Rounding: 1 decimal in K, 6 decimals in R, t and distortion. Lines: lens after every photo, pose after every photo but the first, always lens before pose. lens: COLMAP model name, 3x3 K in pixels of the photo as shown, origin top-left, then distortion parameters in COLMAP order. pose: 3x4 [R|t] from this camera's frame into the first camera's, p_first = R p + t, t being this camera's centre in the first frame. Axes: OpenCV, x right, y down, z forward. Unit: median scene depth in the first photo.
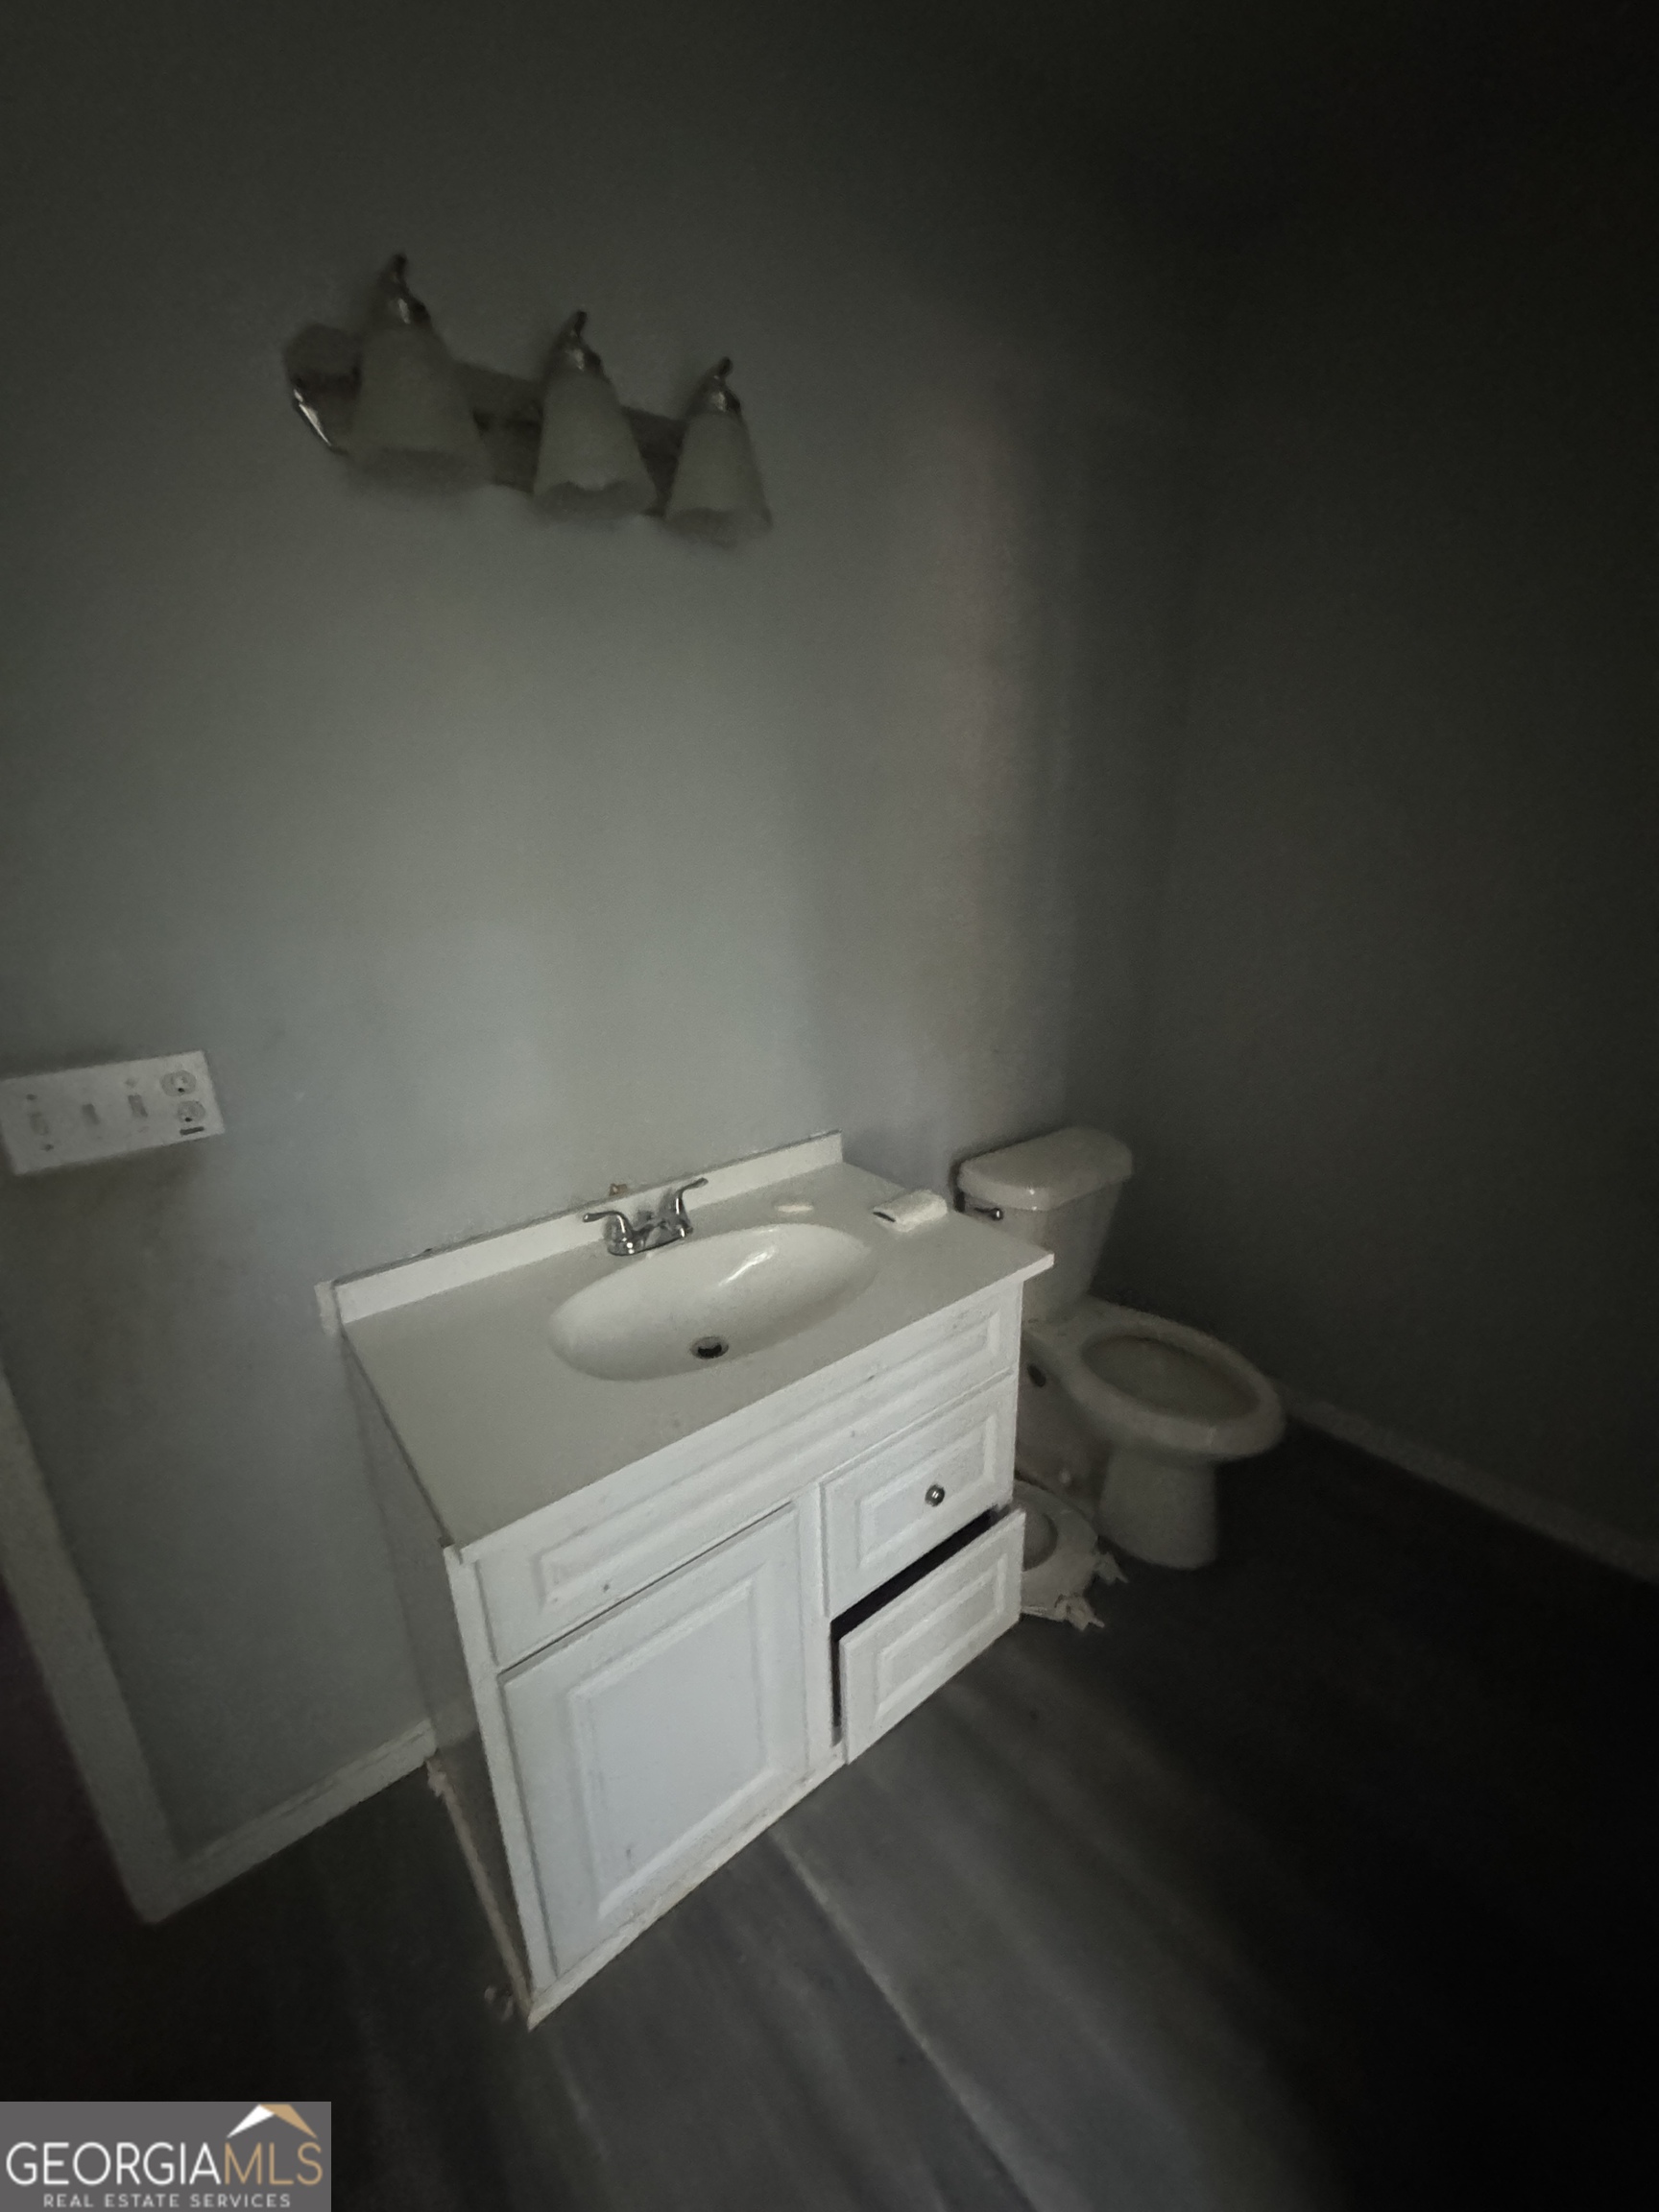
lens RADIAL K [[882.8, 0, 825.1], [0, 882.8, 1104.9], [0, 0, 1]] dist [-0.001638, 0.000541]
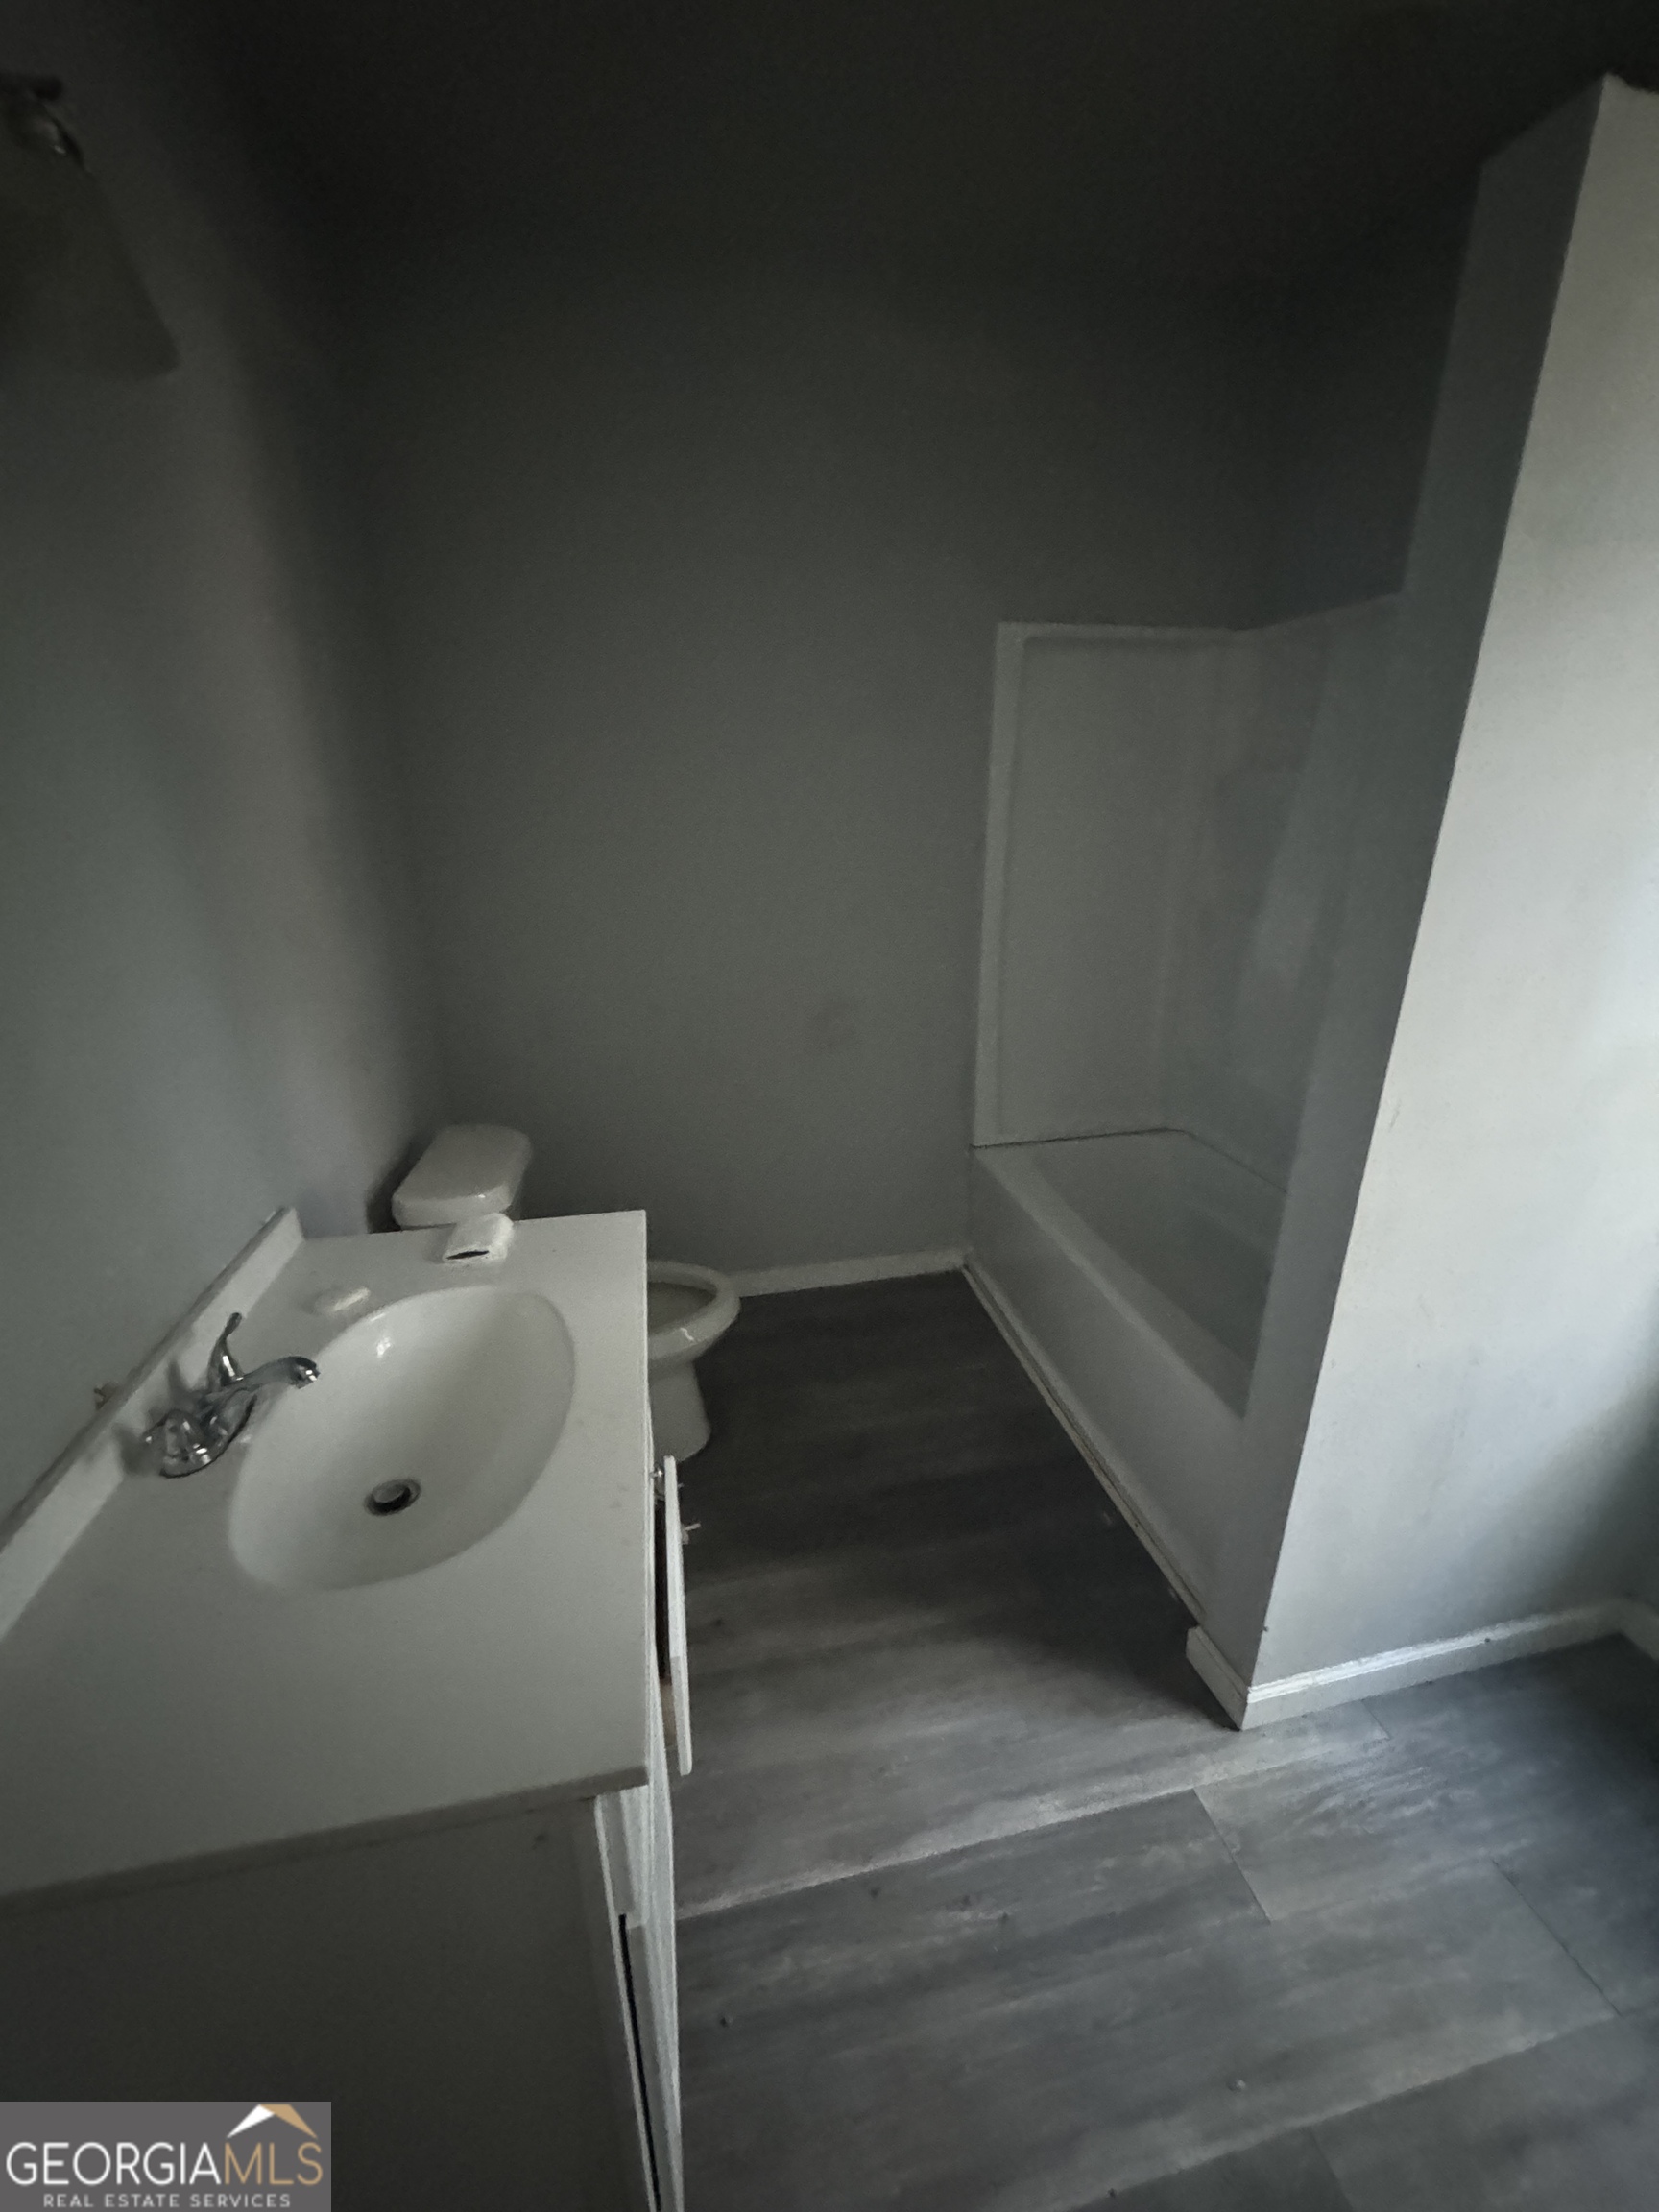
lens RADIAL K [[882.8, 0, 831.6], [0, 882.8, 1103.8], [0, 0, 1]] dist [-0.001638, 0.000541]
pose [[0.445516, -0.269217, 0.853837, -0.477294], [0.275029, 0.948754, 0.155640, -0.051644], [-0.851983, 0.165490, 0.496728, 0.237980]]
